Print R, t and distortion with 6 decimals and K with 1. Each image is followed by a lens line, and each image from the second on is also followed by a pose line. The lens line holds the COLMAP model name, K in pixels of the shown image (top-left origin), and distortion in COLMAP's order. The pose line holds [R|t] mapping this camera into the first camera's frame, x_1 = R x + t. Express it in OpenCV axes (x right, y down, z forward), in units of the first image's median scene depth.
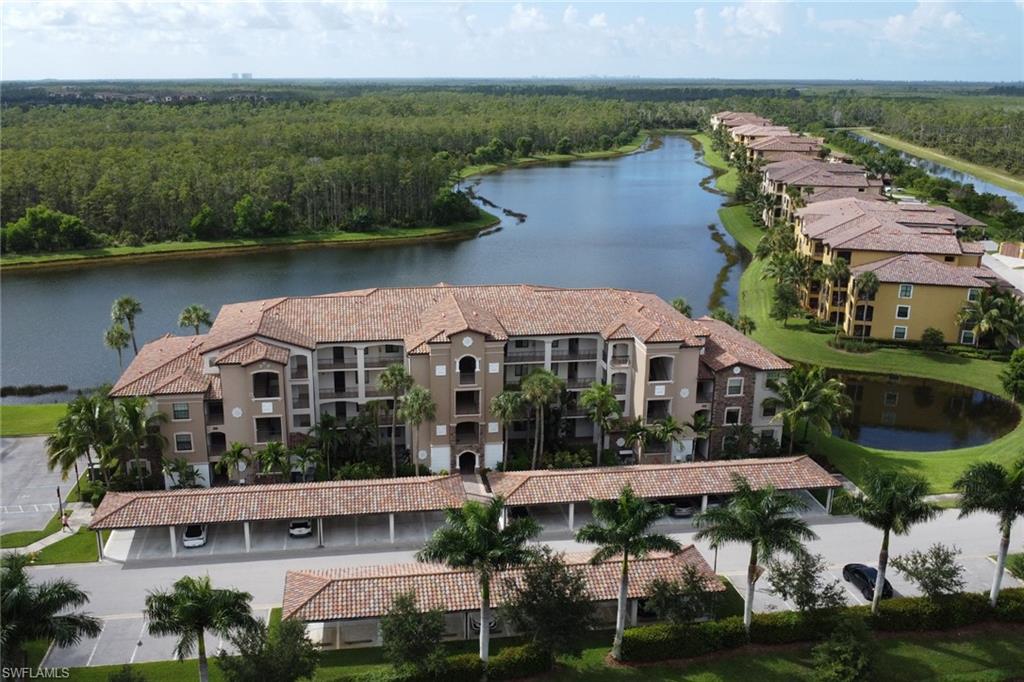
lens RADIAL K [[965.2, 0, 512.0], [0, 965.2, 341.0], [0, 0, 1]] dist [0.002536, 0.000752]
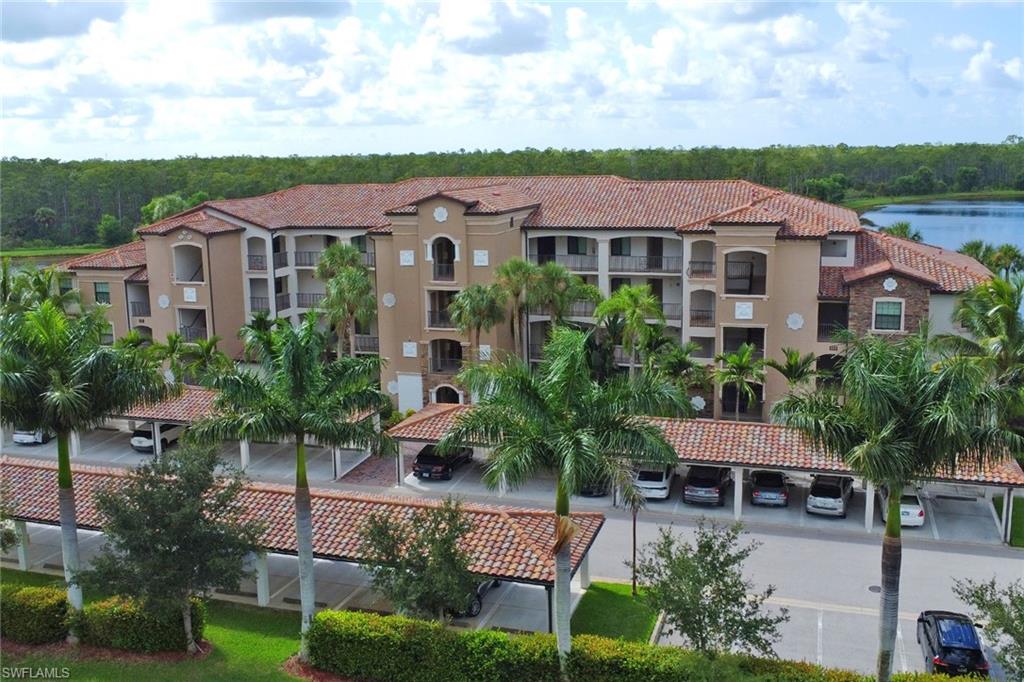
lens RADIAL K [[1040.5, 0, 512.0], [0, 1040.5, 341.0], [0, 0, 1]] dist [0.000004, 0.004052]
pose [[0.892794, 0.055743, -0.447002, 0.323230], [-0.097156, 0.992787, -0.070244, 0.132878], [0.439863, 0.106143, 0.891770, 0.379764]]
